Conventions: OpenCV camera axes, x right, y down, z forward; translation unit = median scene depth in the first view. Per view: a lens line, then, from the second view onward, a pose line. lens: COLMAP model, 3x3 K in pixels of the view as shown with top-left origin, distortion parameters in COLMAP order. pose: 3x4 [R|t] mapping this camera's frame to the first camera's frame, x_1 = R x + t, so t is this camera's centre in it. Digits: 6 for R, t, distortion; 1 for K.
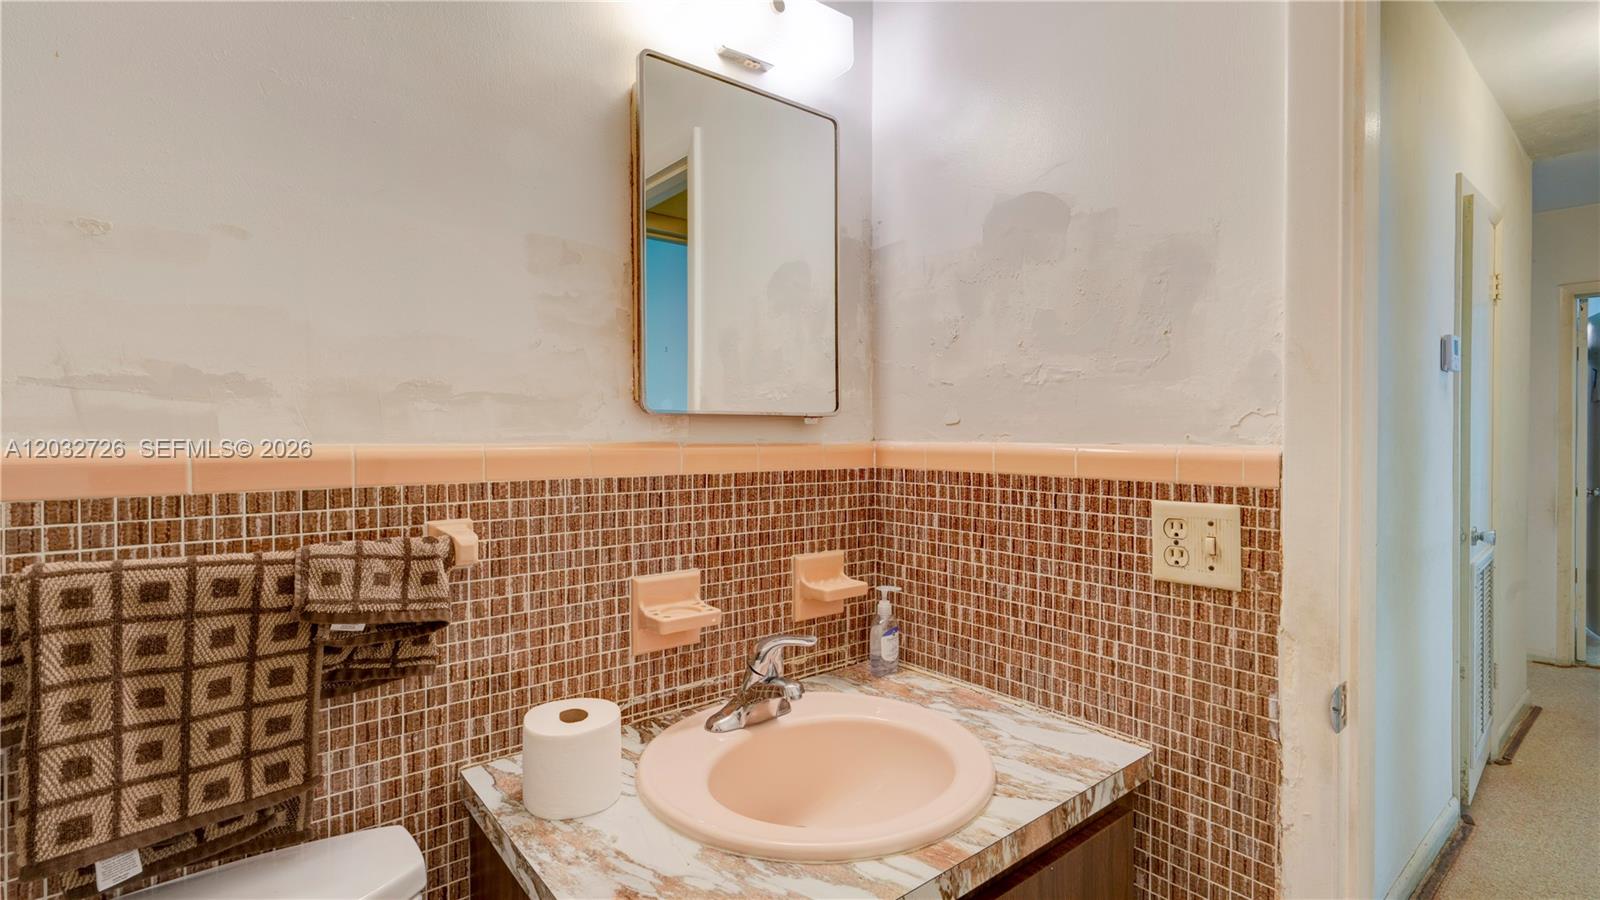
lens RADIAL K [[736.7, 0, 777.3], [0, 736.7, 455.7], [0, 0, 1]] dist [-0.000866, 0.000522]
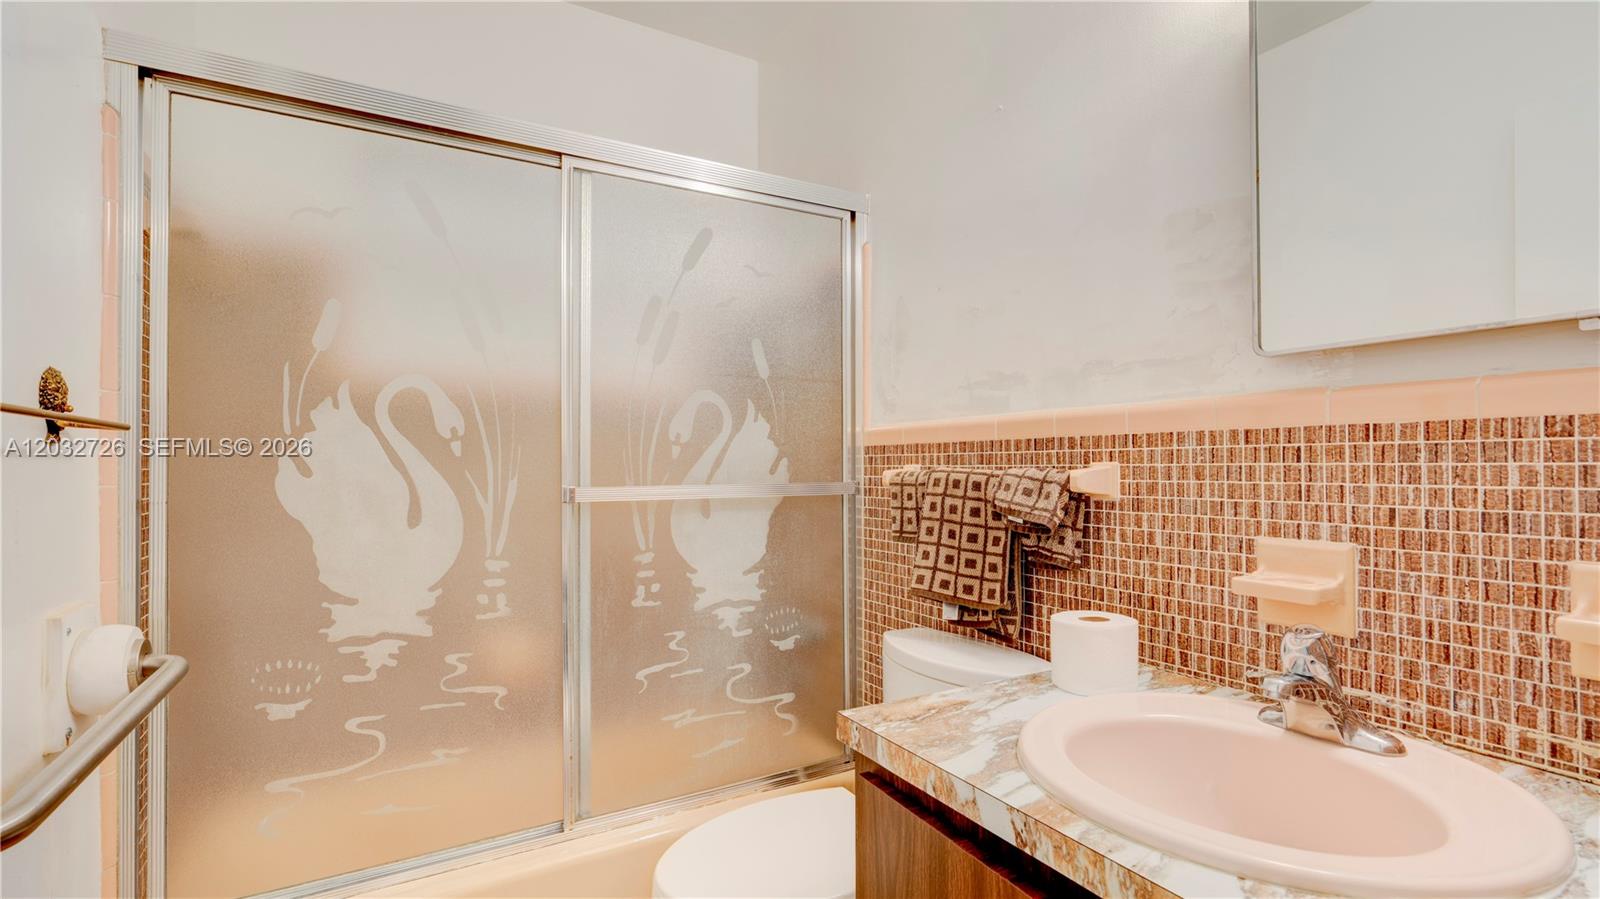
lens RADIAL K [[736.7, 0, 777.3], [0, 736.7, 455.2], [0, 0, 1]] dist [-0.000866, 0.000522]
pose [[-0.182406, -0.002544, -0.983220, 0.826716], [-0.013959, 0.999903, 0.000003, 0.071390], [0.983124, 0.013726, -0.182423, 0.573126]]
